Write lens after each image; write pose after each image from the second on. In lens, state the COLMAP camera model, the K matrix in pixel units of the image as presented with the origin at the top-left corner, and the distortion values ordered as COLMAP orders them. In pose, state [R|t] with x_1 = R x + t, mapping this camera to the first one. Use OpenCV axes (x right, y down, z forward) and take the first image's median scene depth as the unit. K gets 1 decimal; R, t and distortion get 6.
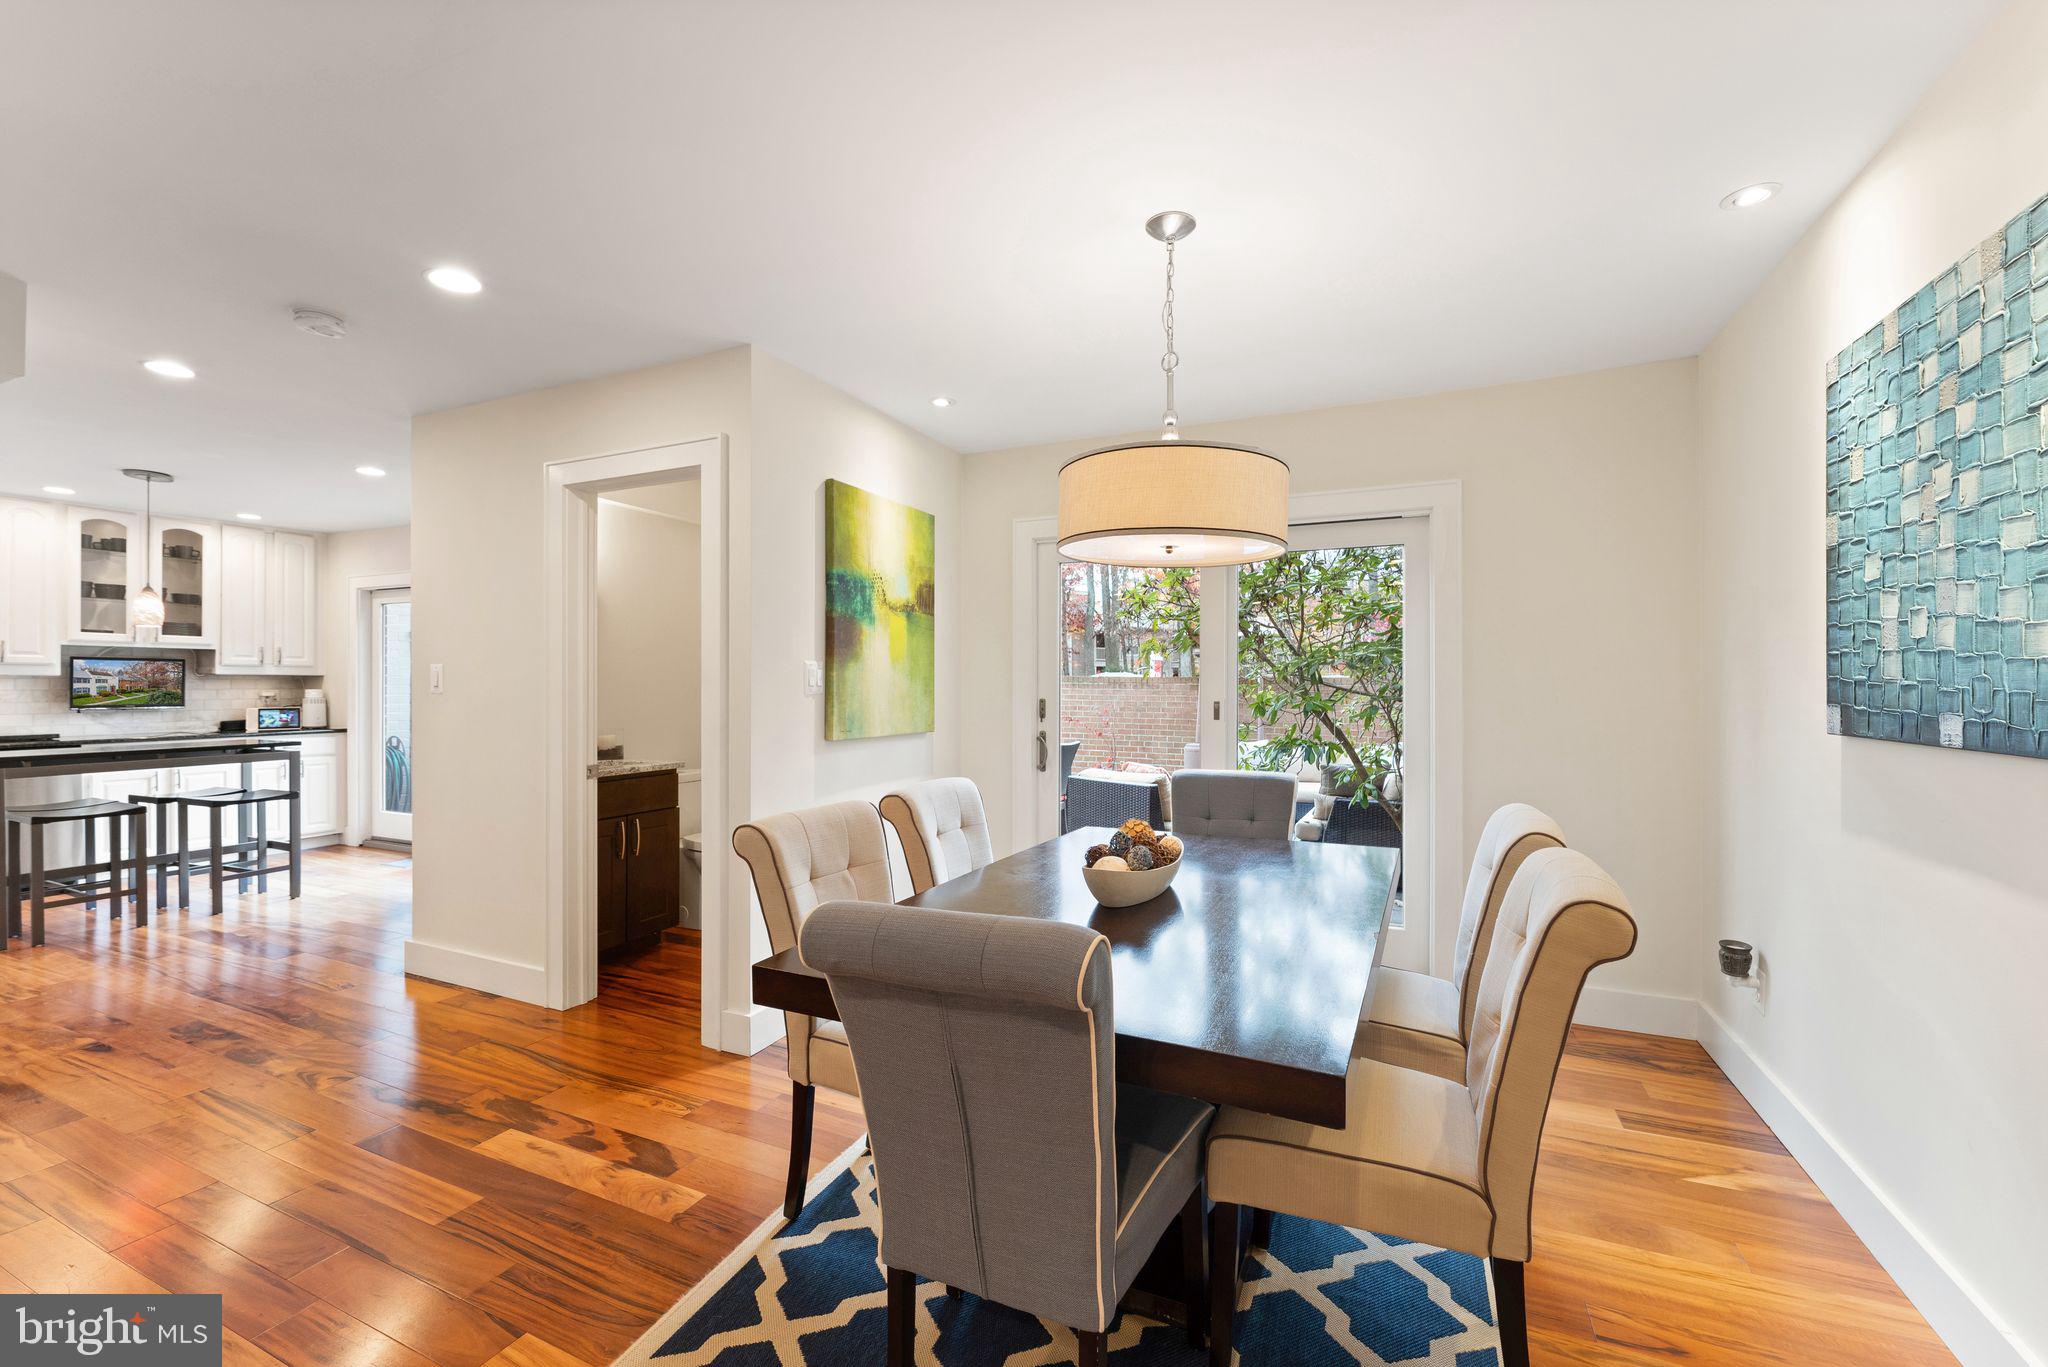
lens RADIAL K [[826.6, 0, 1016.0], [0, 826.6, 681.3], [0, 0, 1]] dist [0.002708, -0.000932]
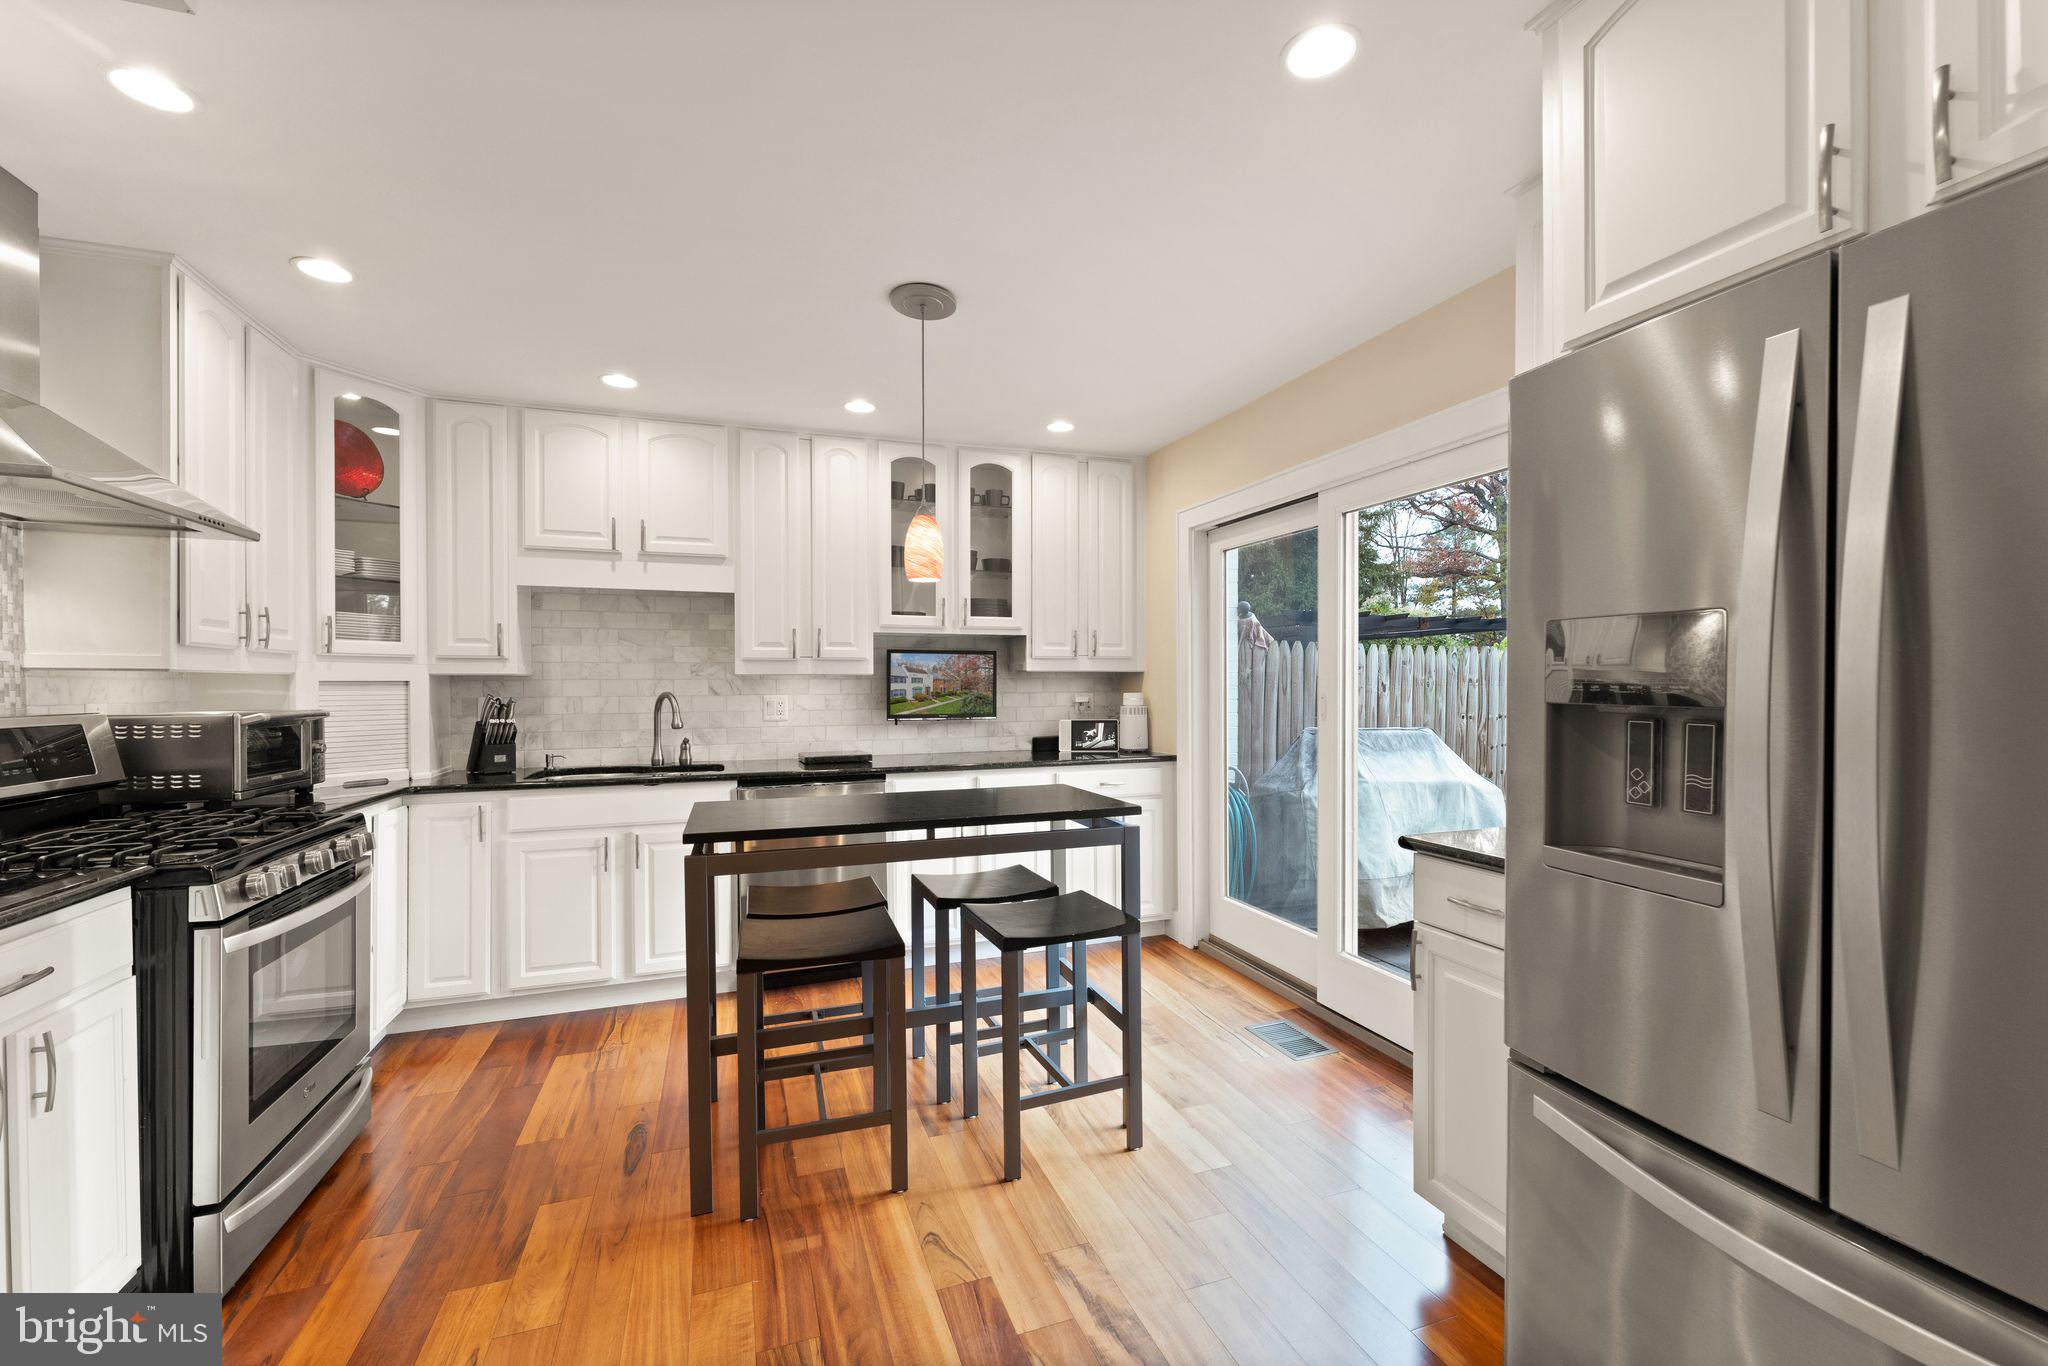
lens RADIAL K [[826.6, 0, 1025.3], [0, 826.6, 686.5], [0, 0, 1]] dist [0.002708, -0.000932]
pose [[0.701276, -0.000521, -0.712890, -0.488821], [0.004047, 0.999987, 0.003250, 0.002418], [0.712879, -0.005164, 0.701268, 0.530602]]
